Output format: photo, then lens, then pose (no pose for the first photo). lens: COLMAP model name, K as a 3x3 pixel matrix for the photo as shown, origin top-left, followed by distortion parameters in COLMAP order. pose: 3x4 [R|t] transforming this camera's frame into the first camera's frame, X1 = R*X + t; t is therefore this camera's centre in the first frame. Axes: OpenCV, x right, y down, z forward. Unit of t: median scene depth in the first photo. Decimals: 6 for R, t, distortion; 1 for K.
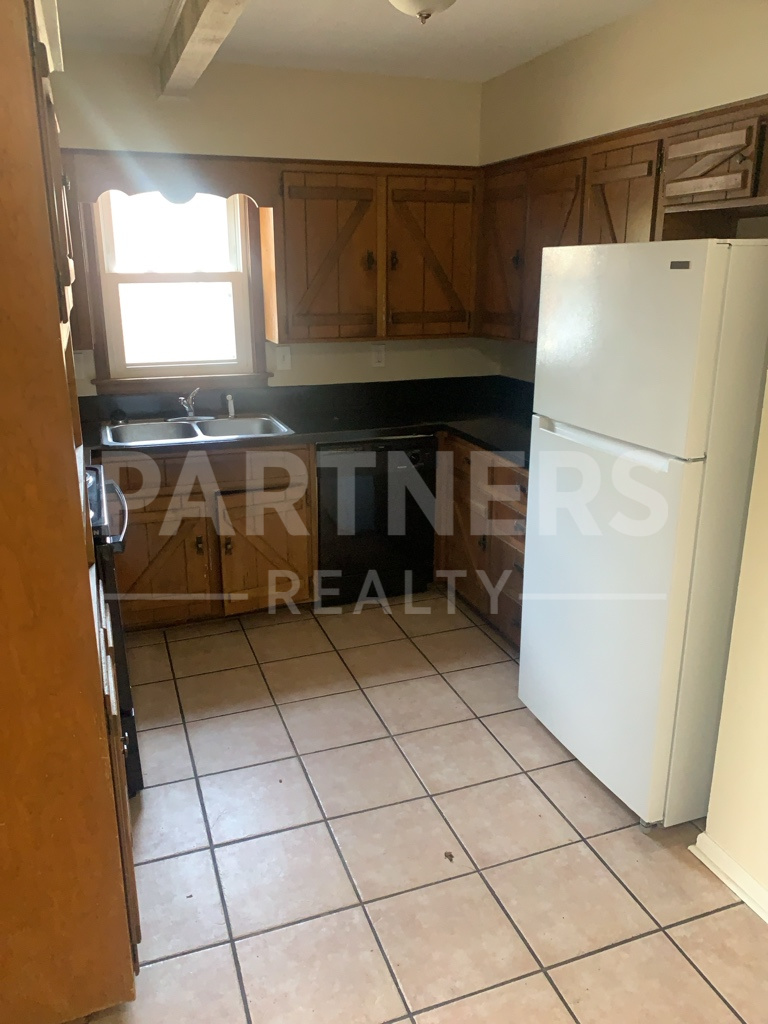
lens RADIAL K [[788.7, 0, 384.4], [0, 788.7, 513.9], [0, 0, 1]] dist [0.007273, -0.016230]
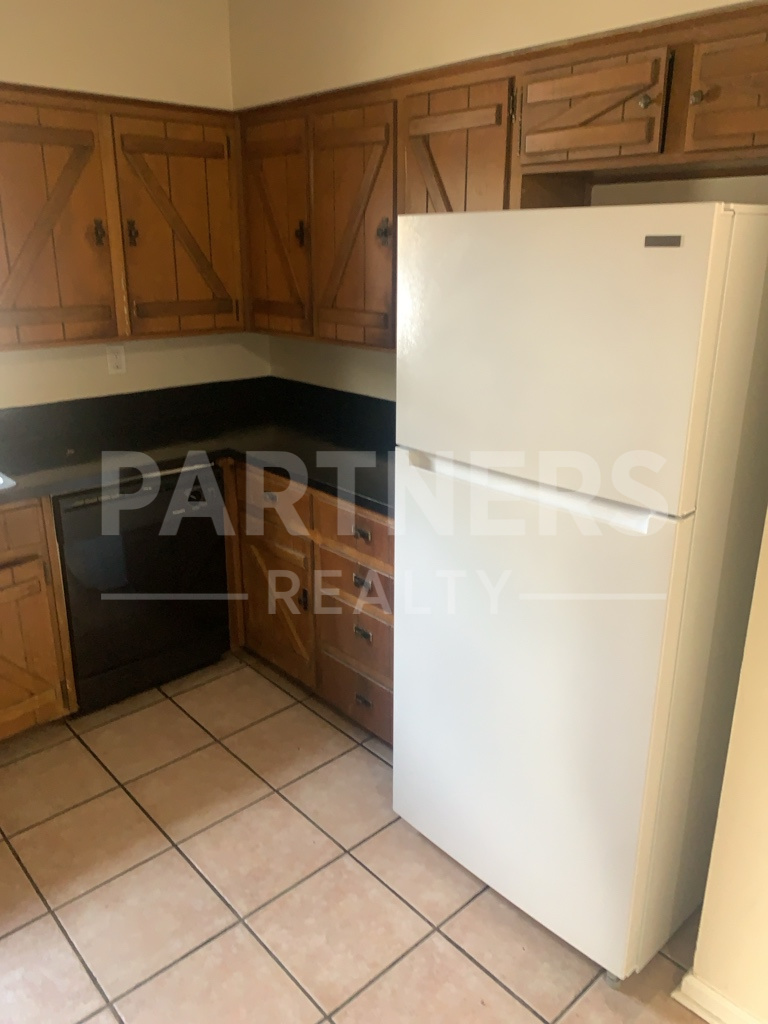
lens RADIAL K [[788.7, 0, 383.5], [0, 788.7, 504.6], [0, 0, 1]] dist [0.007273, -0.016230]
pose [[0.927094, -0.112841, 0.357440, -0.076774], [0.106601, 0.993606, 0.037181, -0.088517], [-0.359350, 0.003633, 0.933196, 0.284756]]
